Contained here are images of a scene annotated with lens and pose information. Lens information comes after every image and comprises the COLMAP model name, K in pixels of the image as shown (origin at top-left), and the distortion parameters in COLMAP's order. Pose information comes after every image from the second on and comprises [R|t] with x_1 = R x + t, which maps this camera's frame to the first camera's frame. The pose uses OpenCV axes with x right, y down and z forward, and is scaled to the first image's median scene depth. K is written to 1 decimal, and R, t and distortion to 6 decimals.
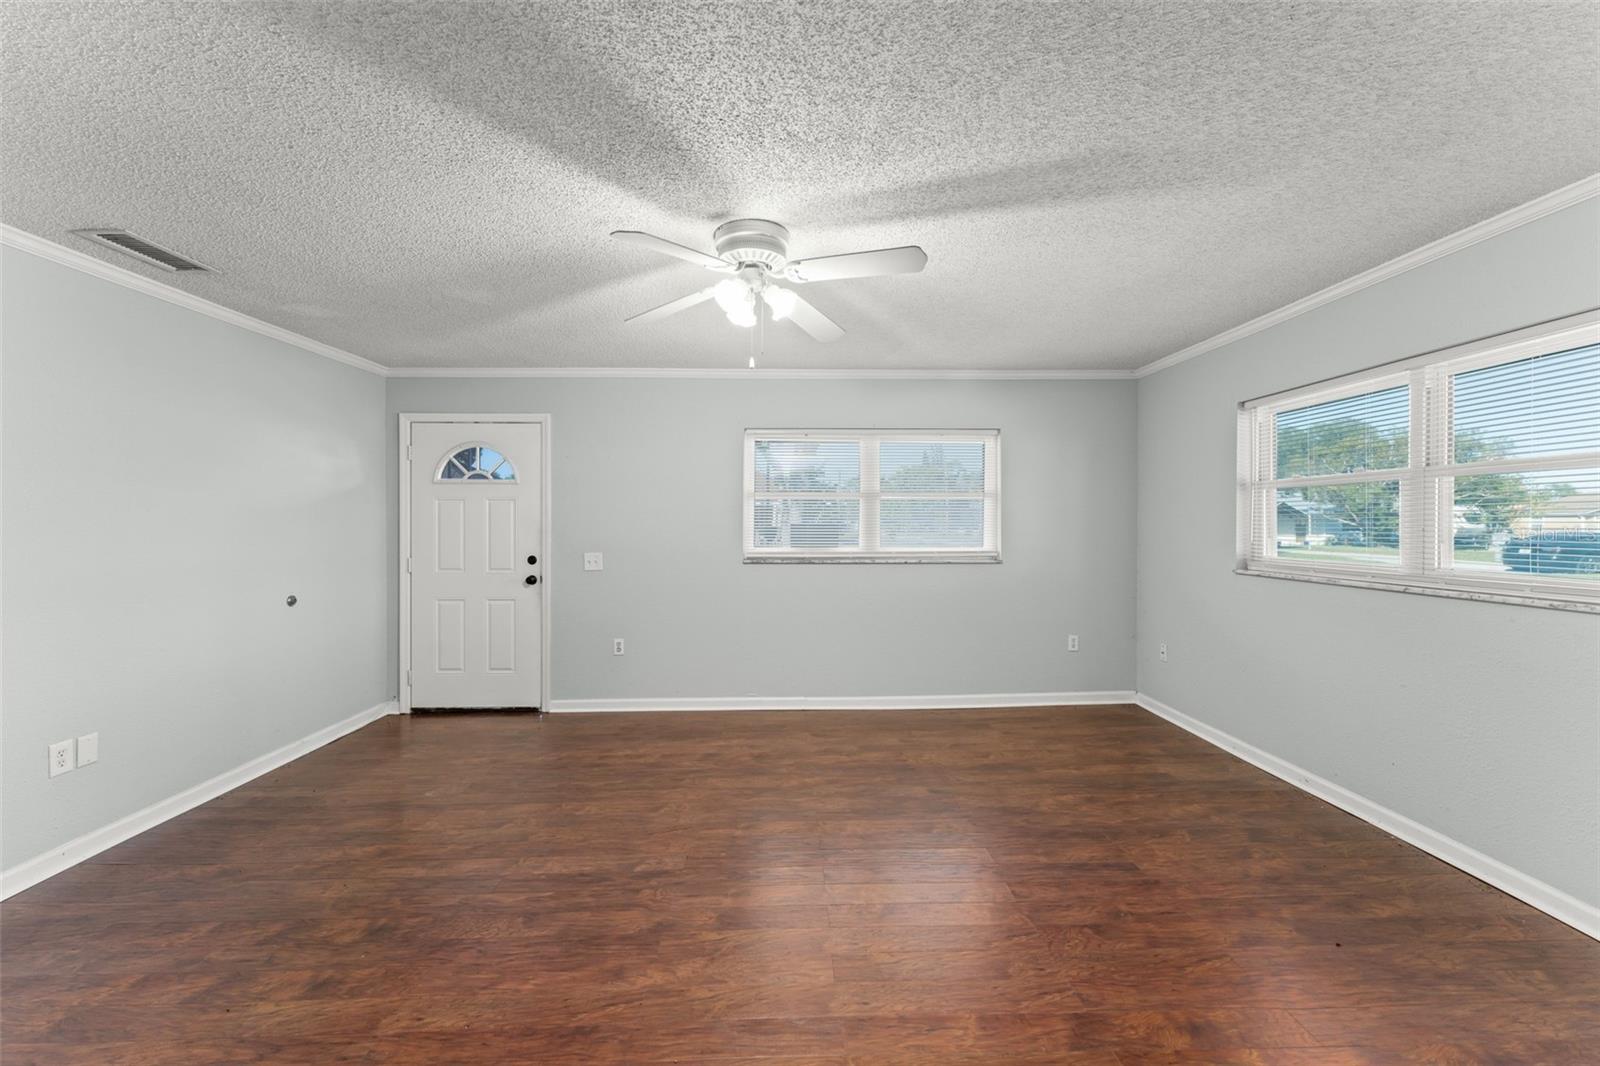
lens RADIAL K [[627.1, 0, 819.8], [0, 627.1, 537.3], [0, 0, 1]] dist [-0.001746, 0.000114]
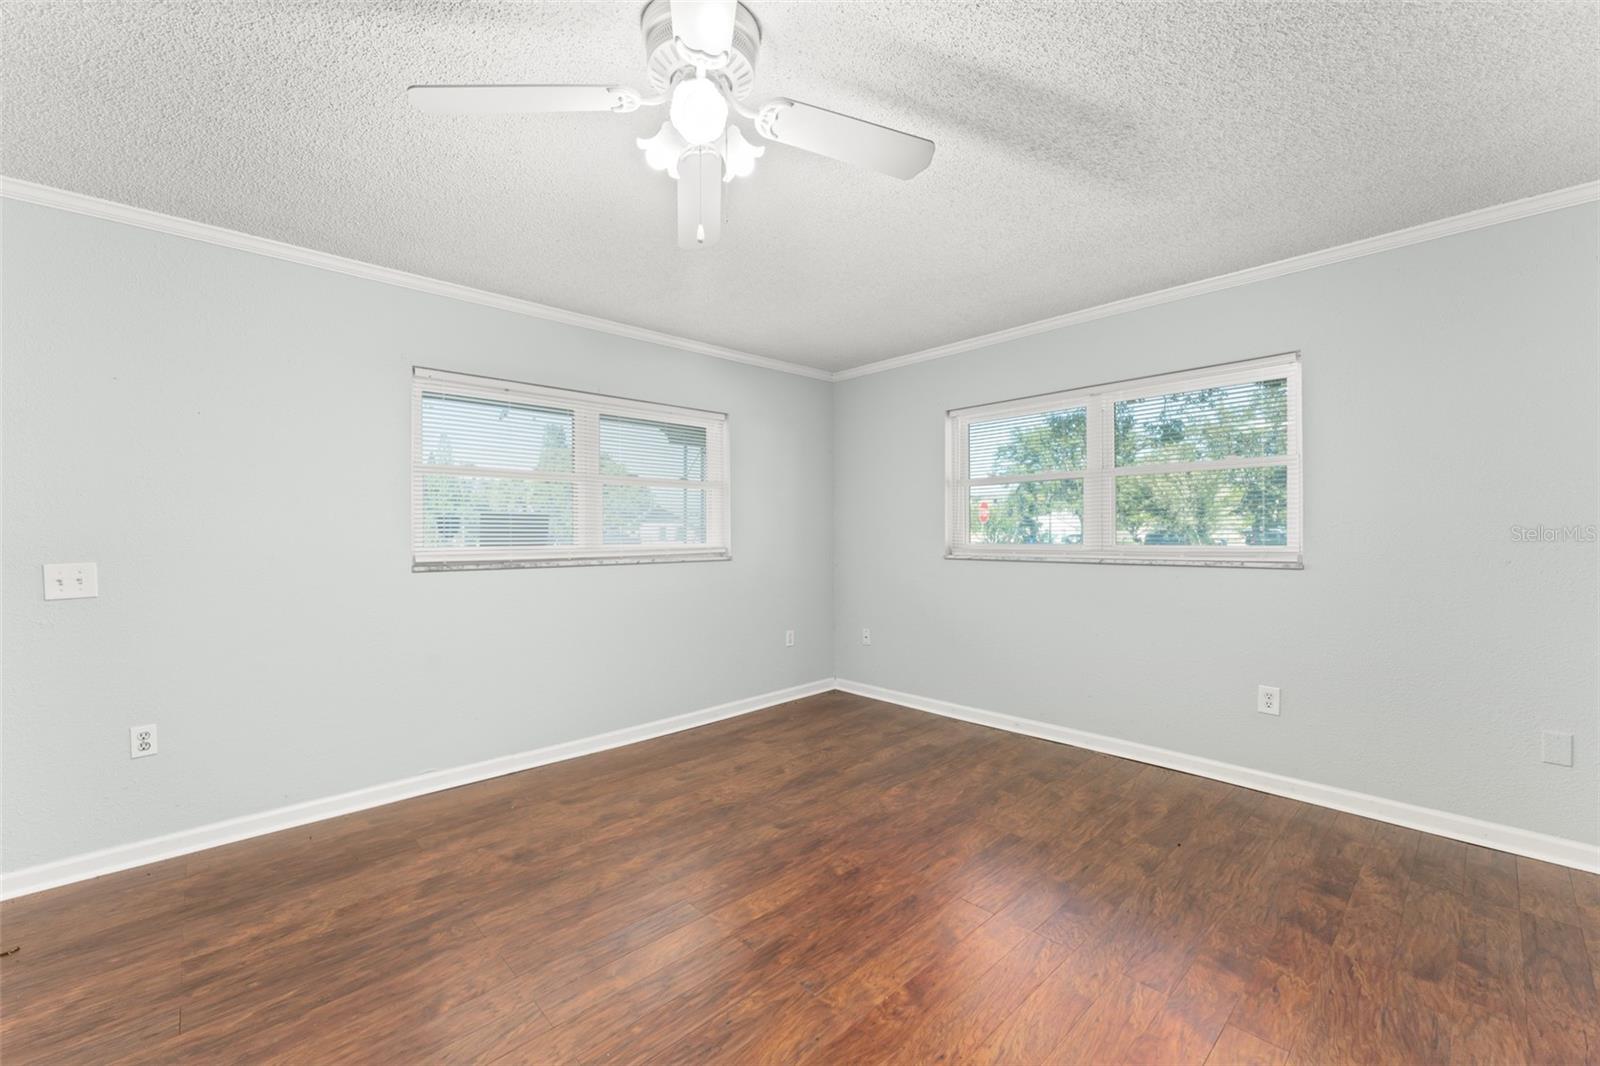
lens RADIAL K [[627.1, 0, 801.6], [0, 627.1, 543.7], [0, 0, 1]] dist [-0.001746, 0.000114]
pose [[0.763364, -0.015324, 0.645786, -0.287424], [0.020098, 0.999798, -0.000034, 0.024531], [-0.645655, 0.013005, 0.763518, 0.292511]]
